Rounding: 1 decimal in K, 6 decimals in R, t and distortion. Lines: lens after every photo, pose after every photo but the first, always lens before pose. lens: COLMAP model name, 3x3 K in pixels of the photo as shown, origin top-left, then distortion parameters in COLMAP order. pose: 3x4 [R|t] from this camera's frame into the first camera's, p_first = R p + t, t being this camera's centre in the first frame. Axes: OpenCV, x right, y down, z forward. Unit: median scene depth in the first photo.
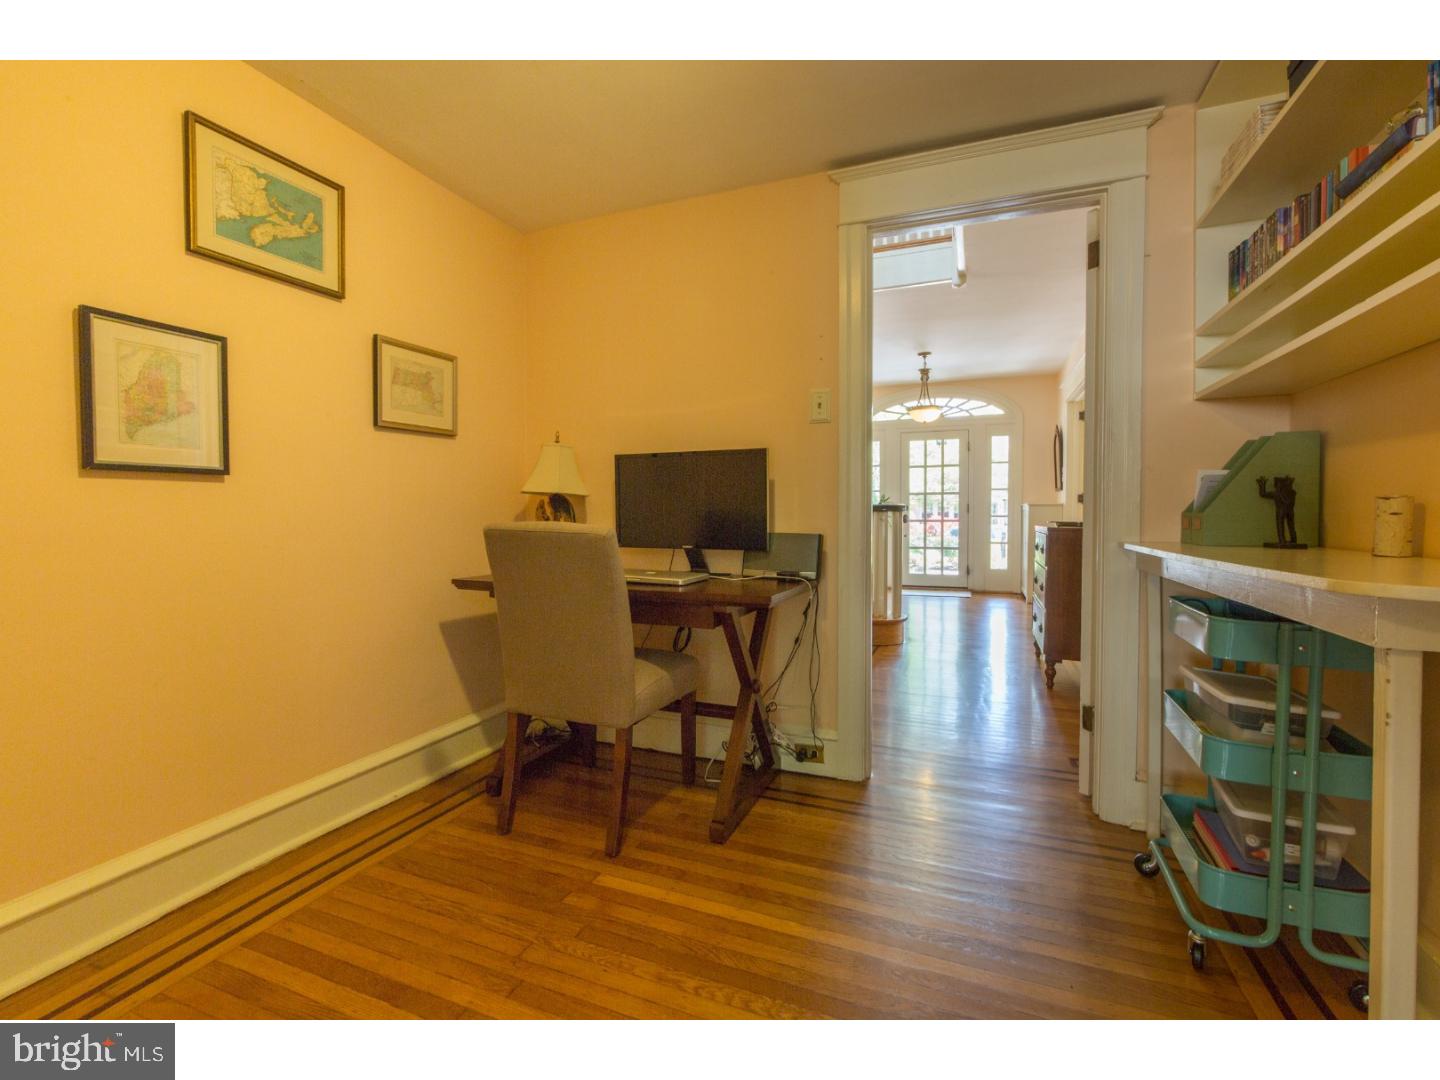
lens RADIAL K [[645.3, 0, 718.9], [0, 645.3, 530.0], [0, 0, 1]] dist [-0.002644, -0.000192]
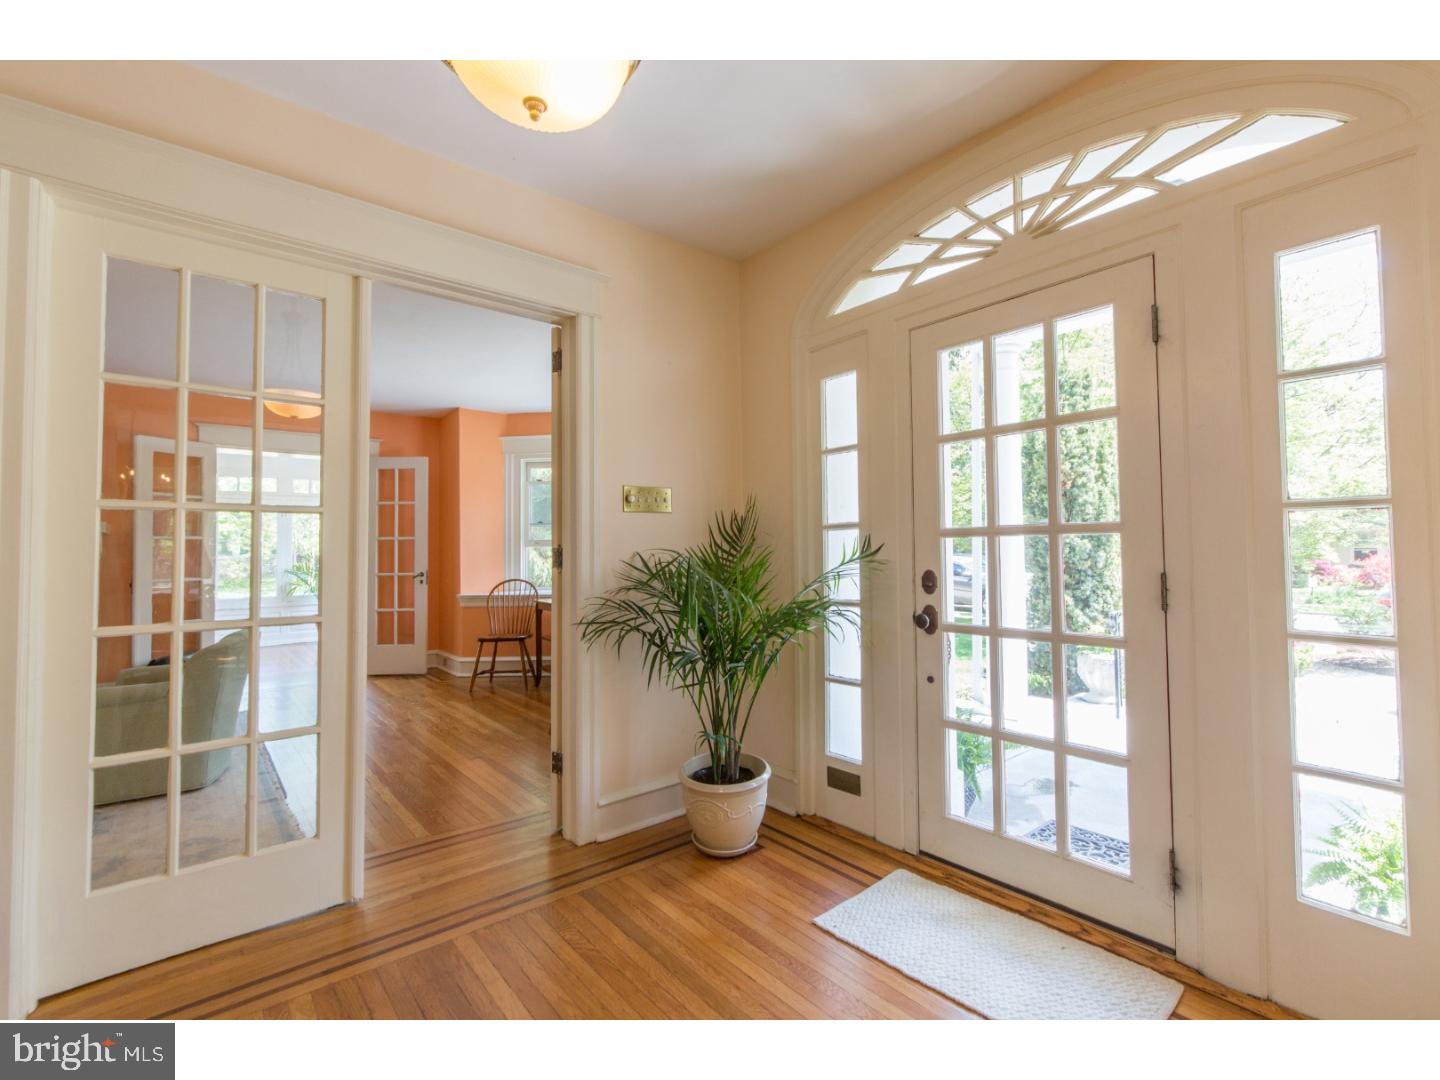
lens RADIAL K [[645.3, 0, 718.9], [0, 645.3, 530.0], [0, 0, 1]] dist [-0.002644, -0.000192]
pose [[0.877350, -0.022407, -0.479328, 0.349924], [-0.007186, 0.998184, -0.059814, -0.039909], [0.479798, 0.055922, 0.875595, 0.709121]]
